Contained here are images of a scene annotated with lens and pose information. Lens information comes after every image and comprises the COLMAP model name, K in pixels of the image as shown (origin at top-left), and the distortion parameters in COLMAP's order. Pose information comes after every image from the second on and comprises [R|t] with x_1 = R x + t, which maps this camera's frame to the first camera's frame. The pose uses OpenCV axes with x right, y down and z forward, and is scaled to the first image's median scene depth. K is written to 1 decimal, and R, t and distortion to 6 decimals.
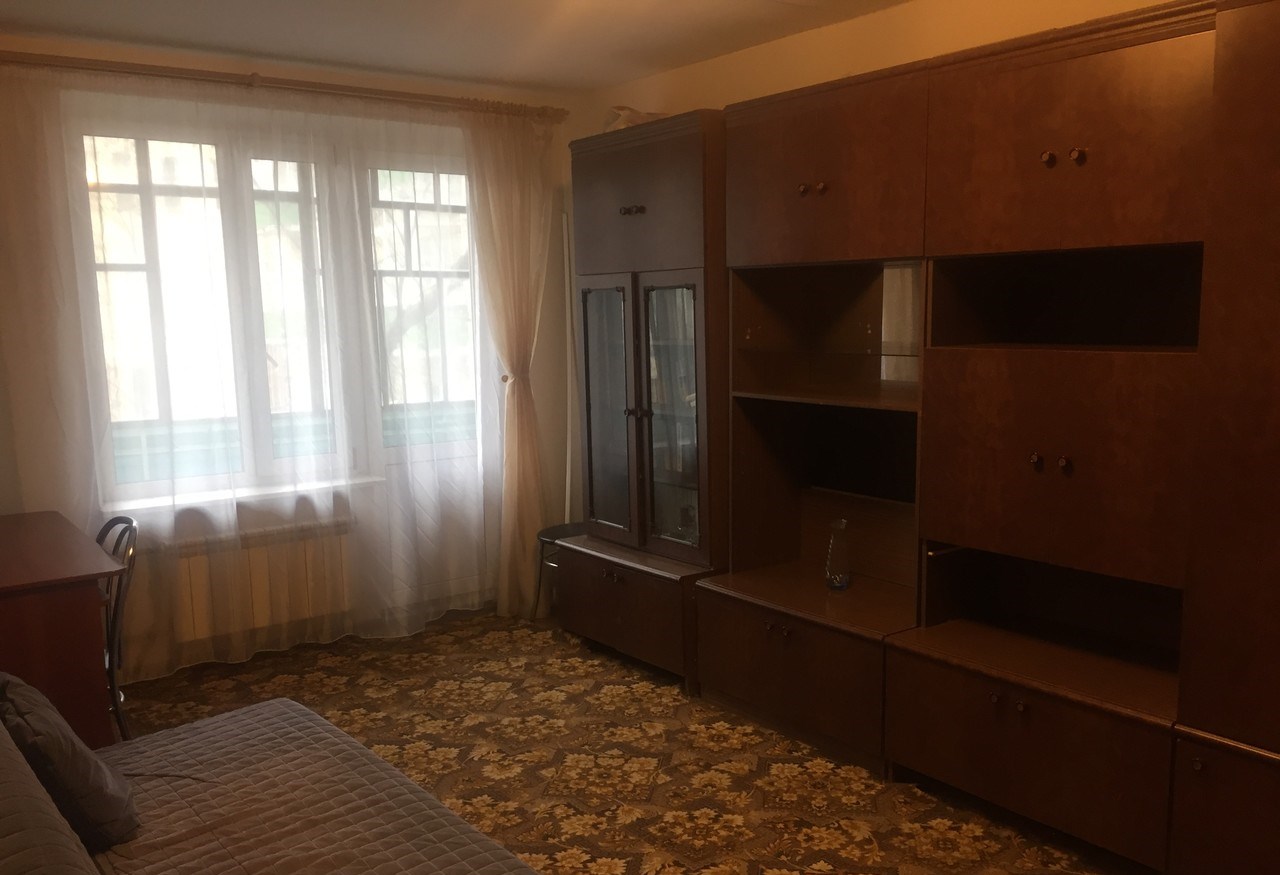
lens RADIAL K [[1062.1, 0, 639.8], [0, 1062.1, 435.6], [0, 0, 1]] dist [0.037440, -0.023789]
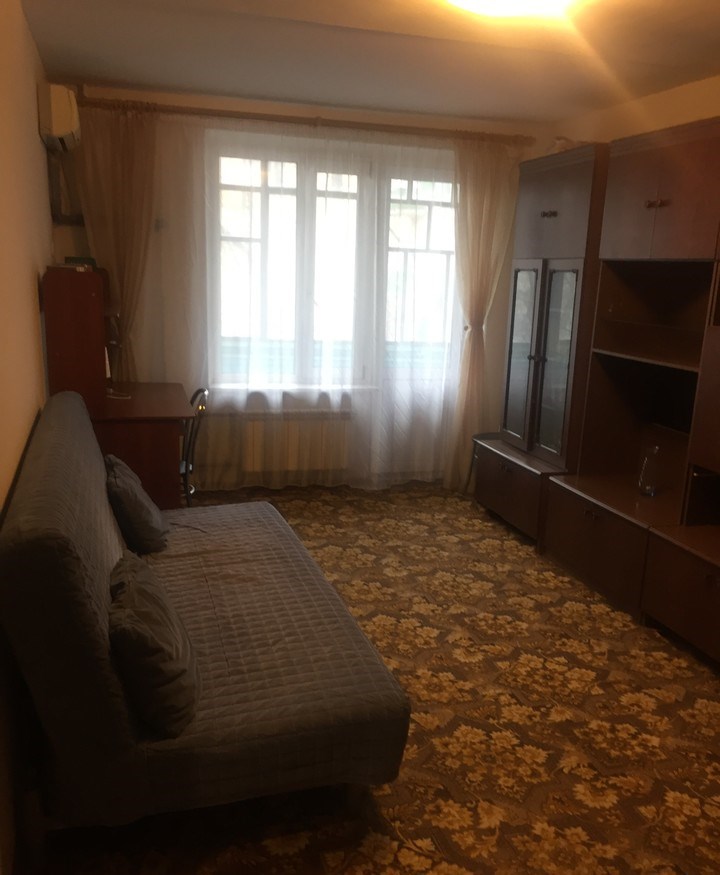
lens RADIAL K [[785.1, 0, 360.9], [0, 785.1, 440.2], [0, 0, 1]] dist [0.023723, 0.004707]
pose [[0.935421, 0.127609, -0.329701, 0.141881], [-0.098828, 0.989791, 0.102701, 0.002083], [0.339441, -0.063485, 0.938483, -0.083581]]
